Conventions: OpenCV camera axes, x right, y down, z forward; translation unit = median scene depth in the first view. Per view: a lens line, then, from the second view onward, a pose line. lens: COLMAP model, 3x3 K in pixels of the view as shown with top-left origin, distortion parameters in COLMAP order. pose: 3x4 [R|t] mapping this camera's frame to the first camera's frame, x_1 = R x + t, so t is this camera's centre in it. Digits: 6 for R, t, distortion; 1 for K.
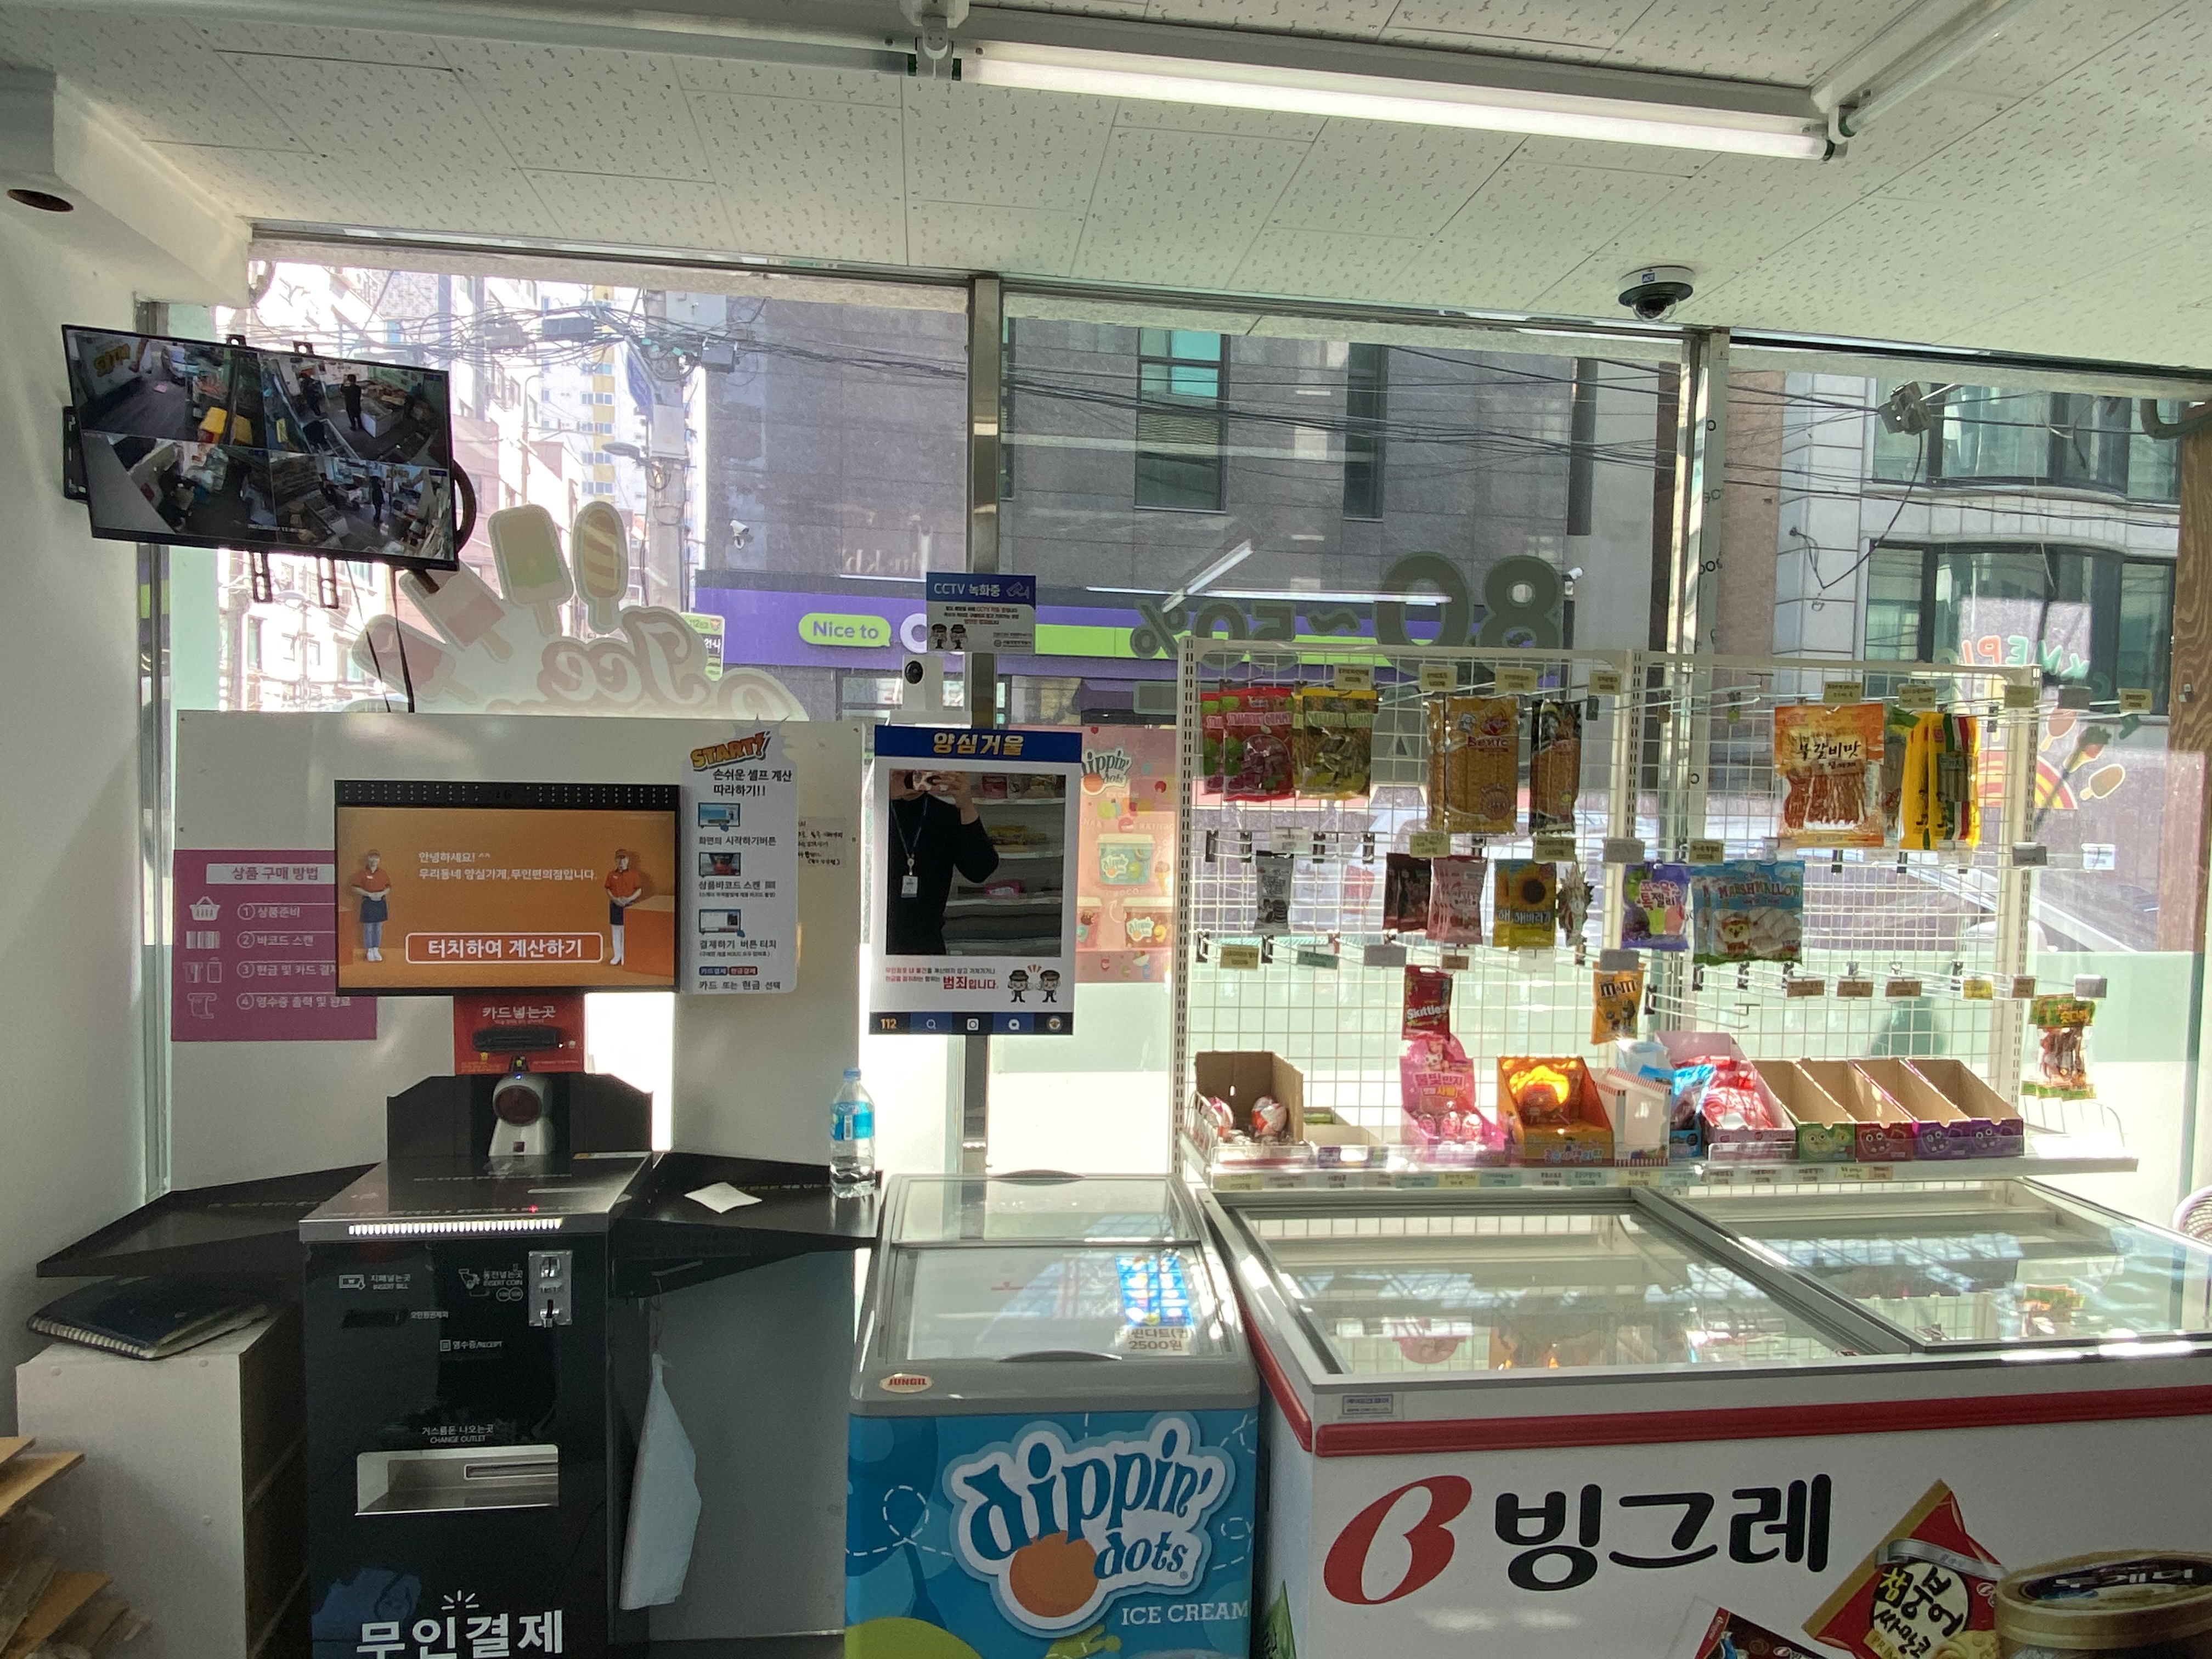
lens RADIAL K [[1293.9, 0, 1110.1], [0, 1293.9, 842.7], [0, 0, 1]] dist [0.069707, -0.089826]
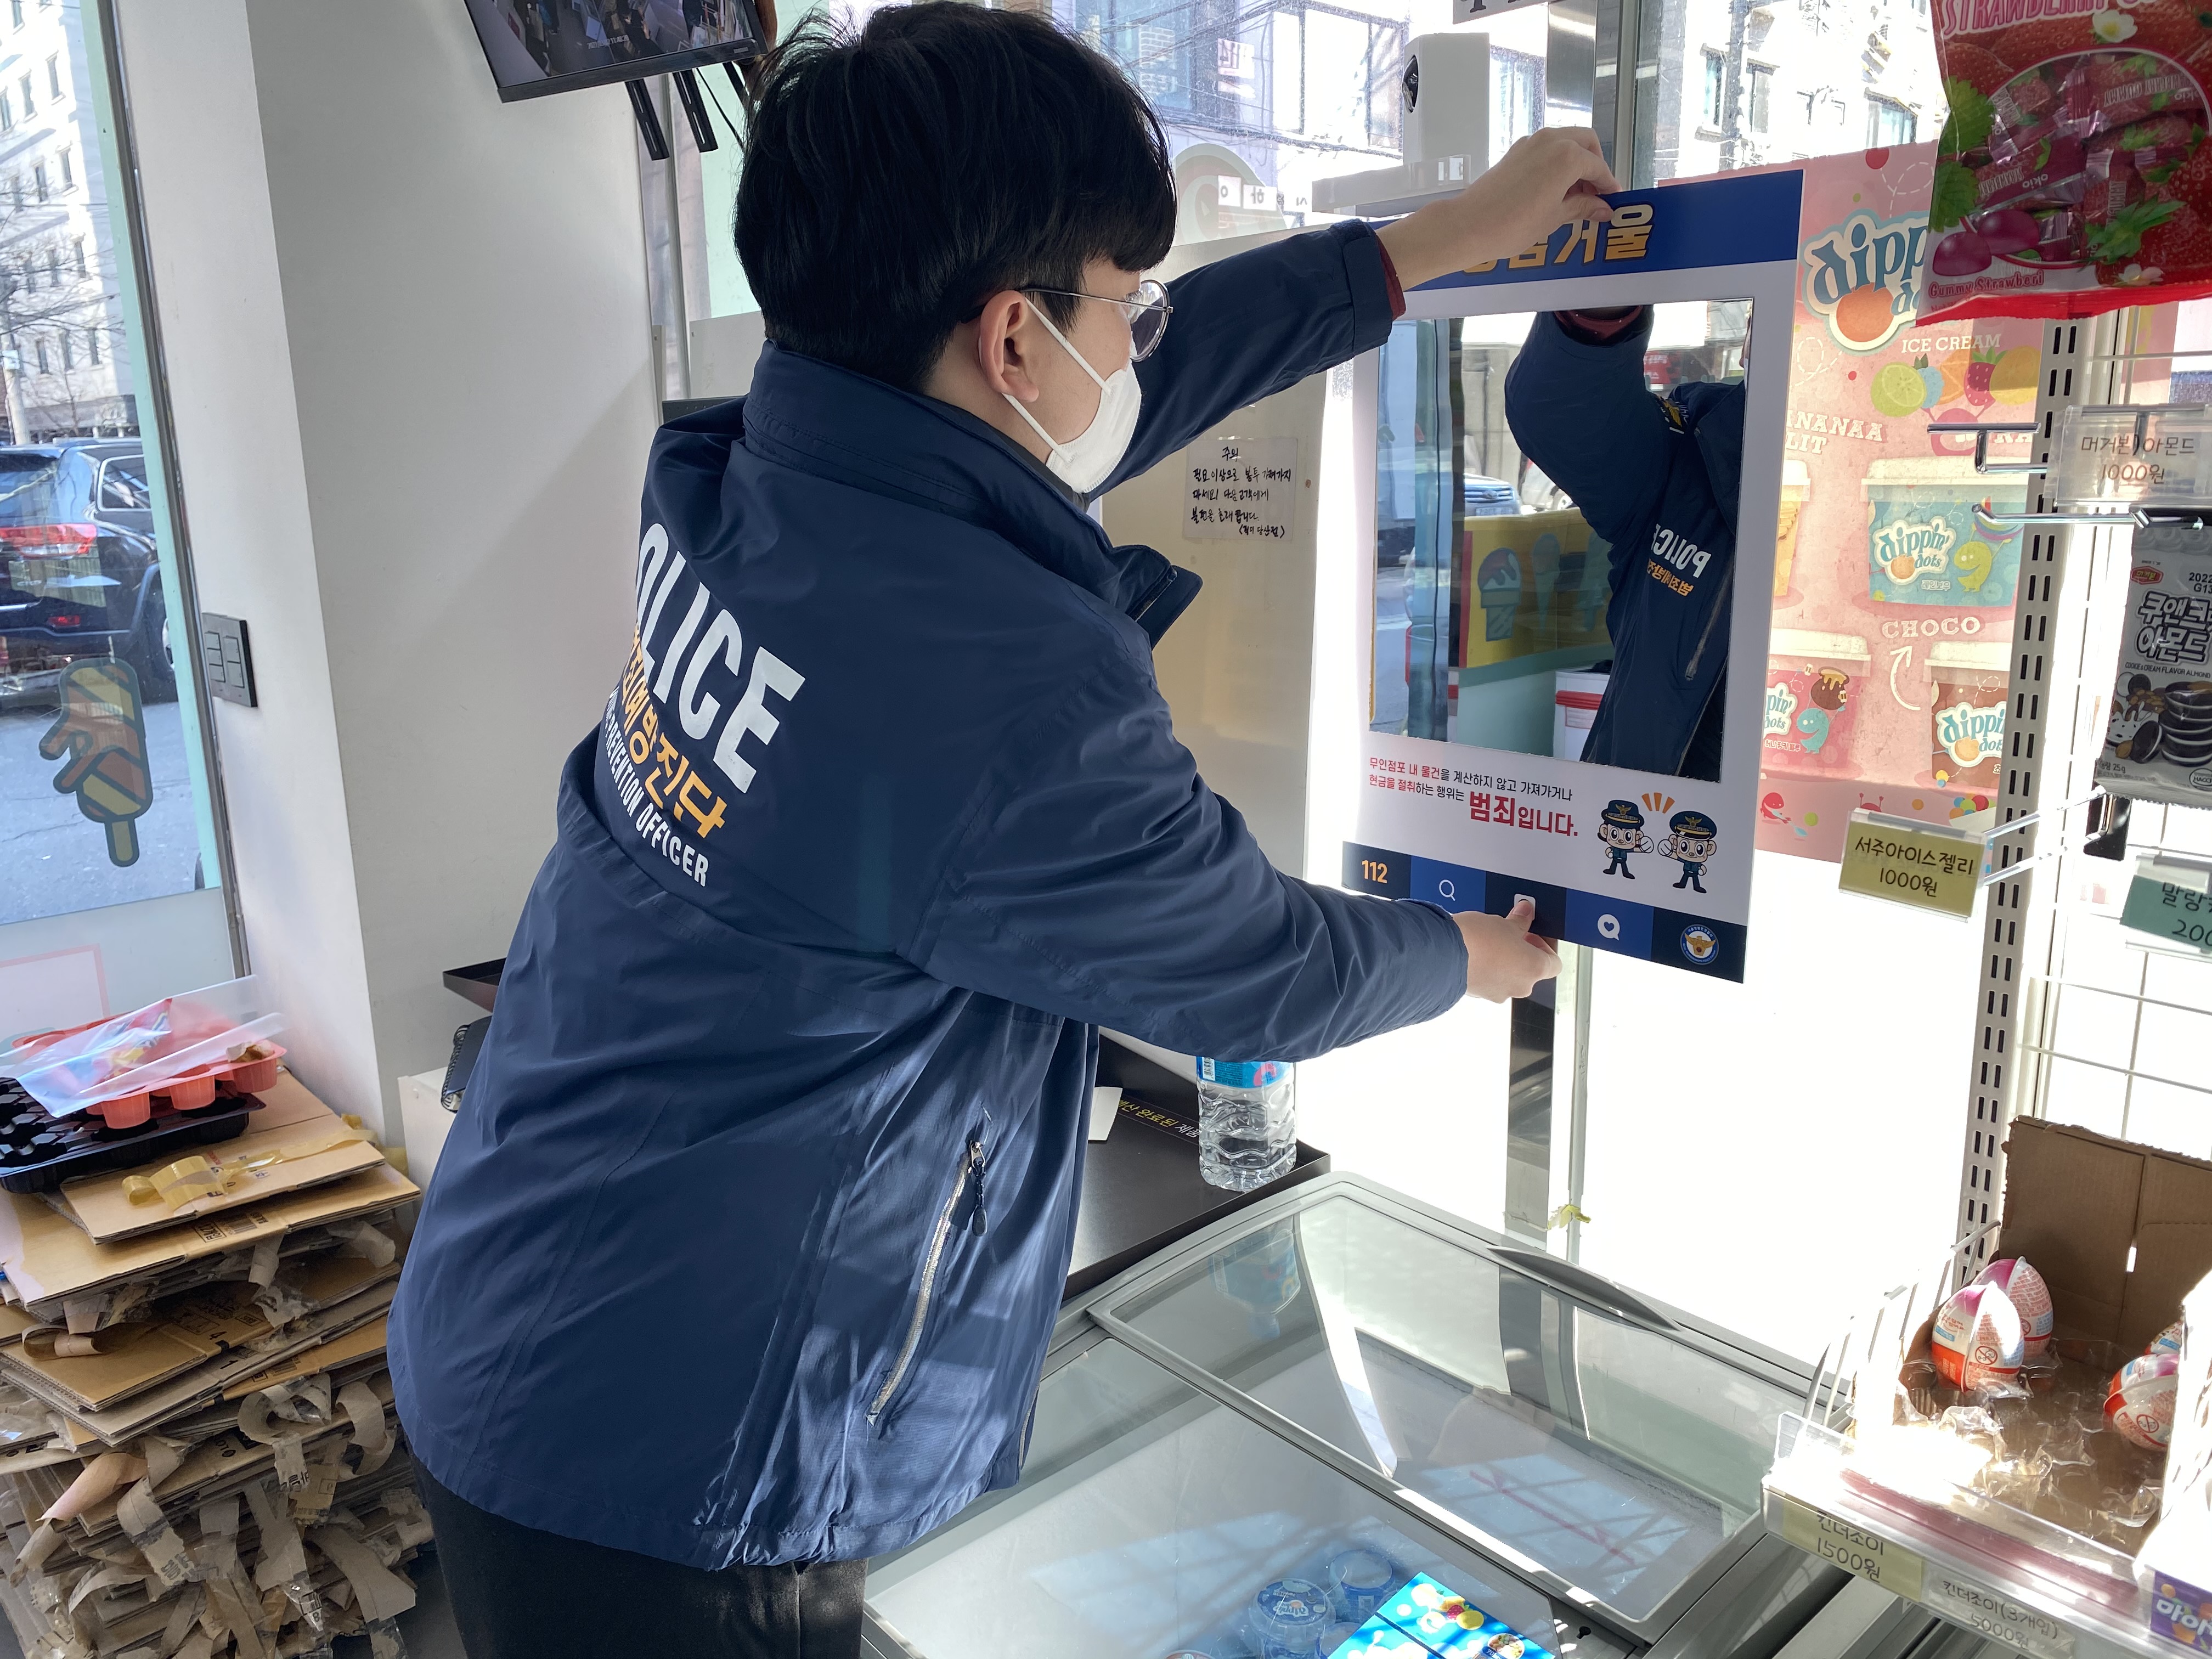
lens RADIAL K [[1708.8, 0, 1057.5], [0, 1708.8, 824.0], [0, 0, 1]] dist [-0.004076, -0.002011]
pose [[0.554497, 0.150685, -0.818430, 0.276265], [-0.003733, 0.983910, 0.178623, 0.009162], [0.832177, -0.095991, 0.546138, 0.553486]]
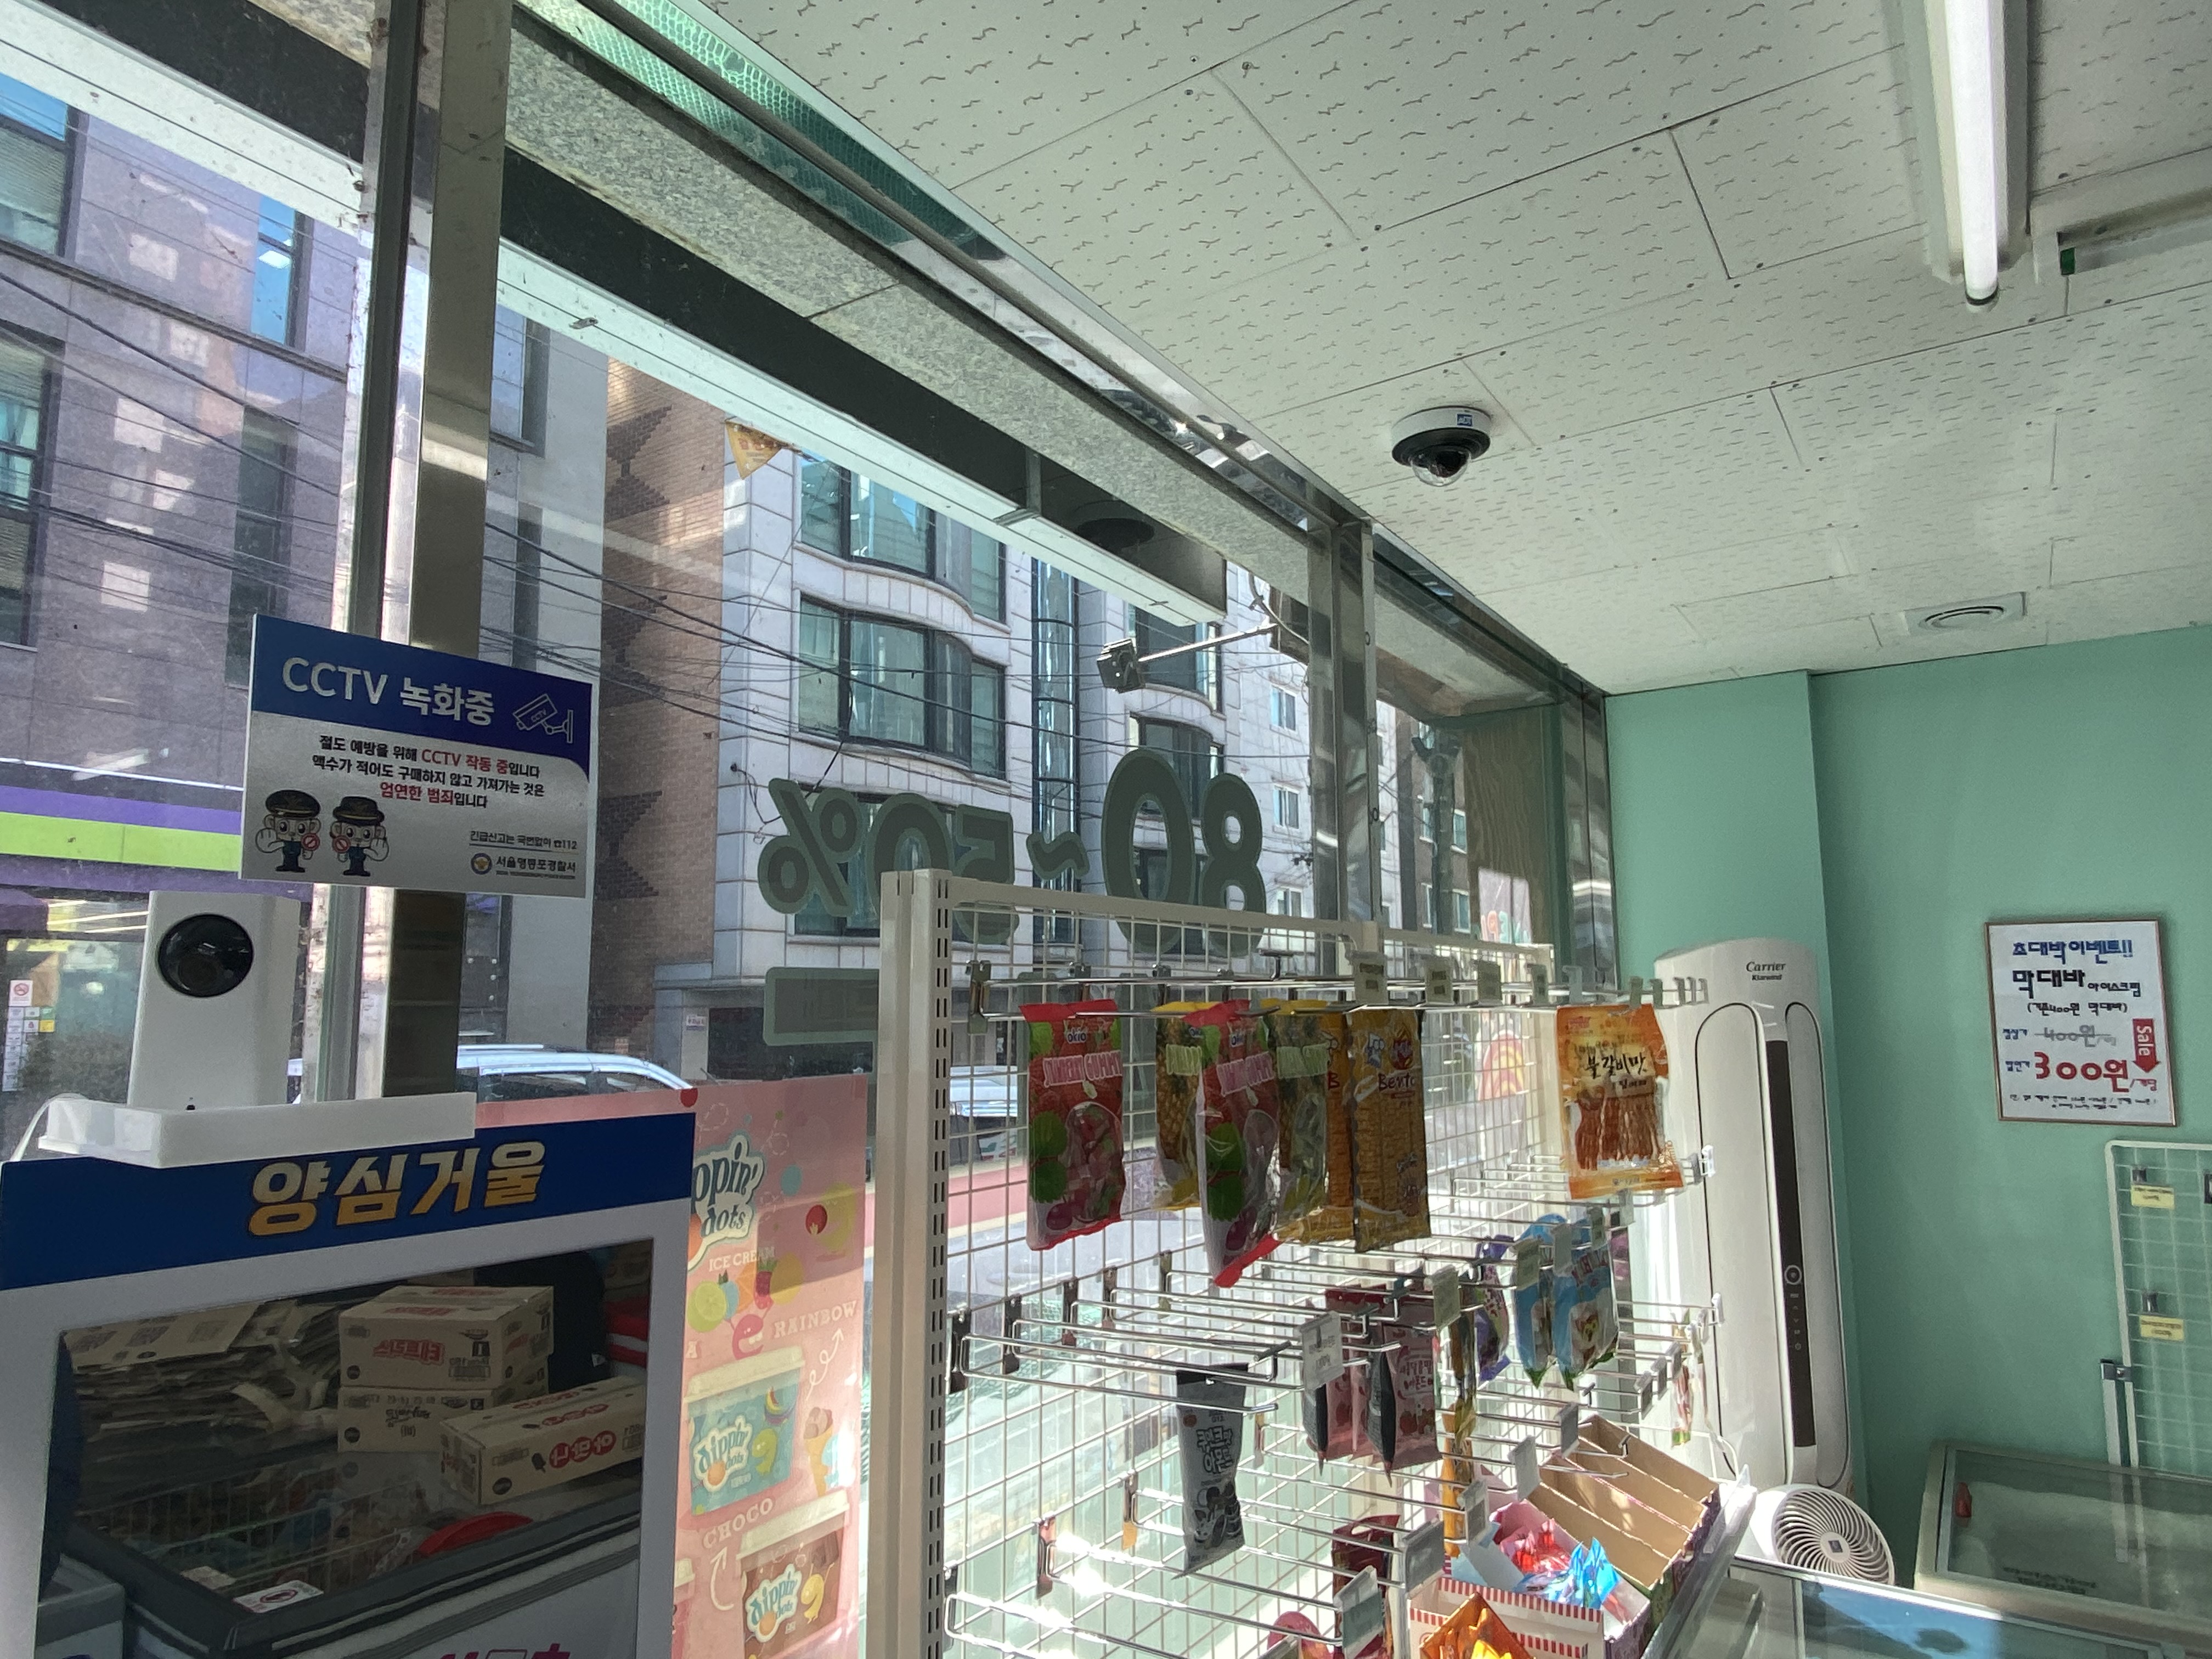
lens RADIAL K [[1293.9, 0, 1110.1], [0, 1293.9, 842.7], [0, 0, 1]] dist [0.069707, -0.089826]
pose [[0.672068, 0.067329, 0.737422, -0.222516], [0.055247, 0.988523, -0.140607, -0.102266], [-0.738425, 0.135238, 0.660635, 0.653083]]
